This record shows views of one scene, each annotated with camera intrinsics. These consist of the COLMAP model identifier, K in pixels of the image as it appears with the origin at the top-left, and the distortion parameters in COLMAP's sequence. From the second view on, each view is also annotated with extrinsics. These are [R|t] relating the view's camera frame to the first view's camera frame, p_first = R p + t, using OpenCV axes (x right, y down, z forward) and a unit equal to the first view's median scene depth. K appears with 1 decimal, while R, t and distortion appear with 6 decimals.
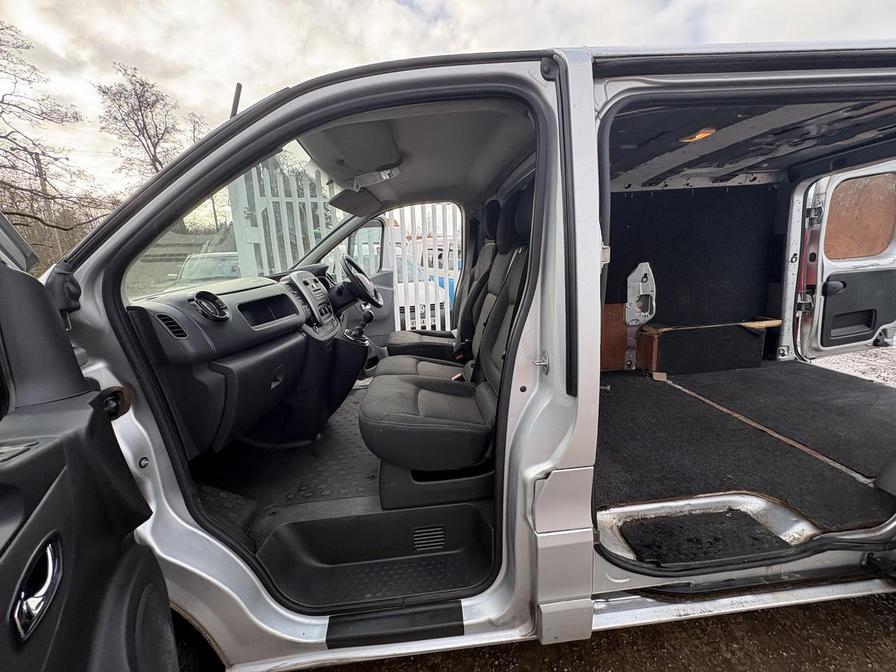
lens RADIAL K [[356.7, 0, 449.1], [0, 356.7, 334.5], [0, 0, 1]] dist [0.003013, -0.000634]
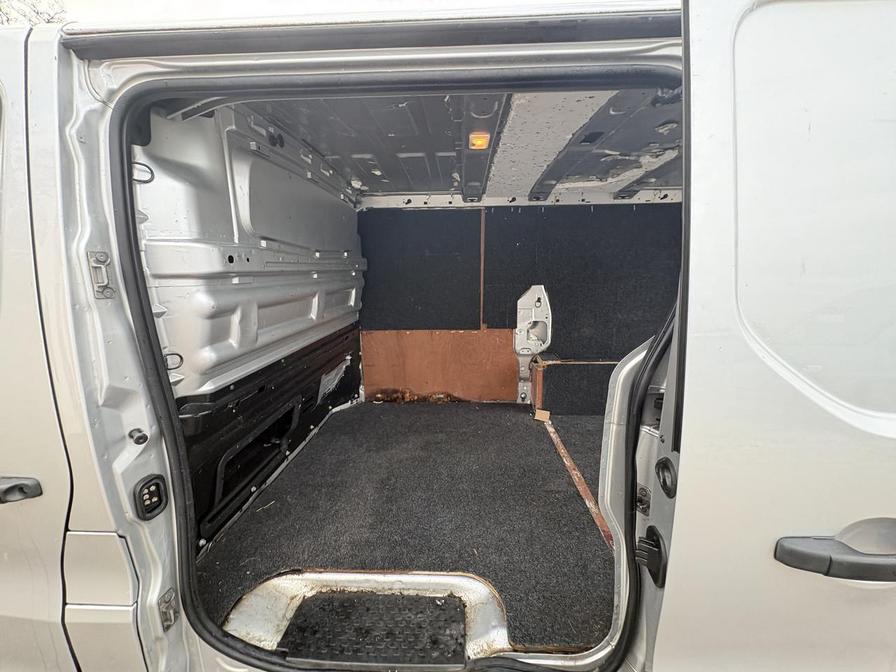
lens RADIAL K [[356.7, 0, 449.6], [0, 356.7, 335.8], [0, 0, 1]] dist [0.003013, -0.000634]
pose [[0.991334, 0.073977, -0.108553, 0.459164], [-0.076168, 0.996964, -0.016175, -0.047207], [0.107027, 0.024303, 0.993959, 0.098408]]
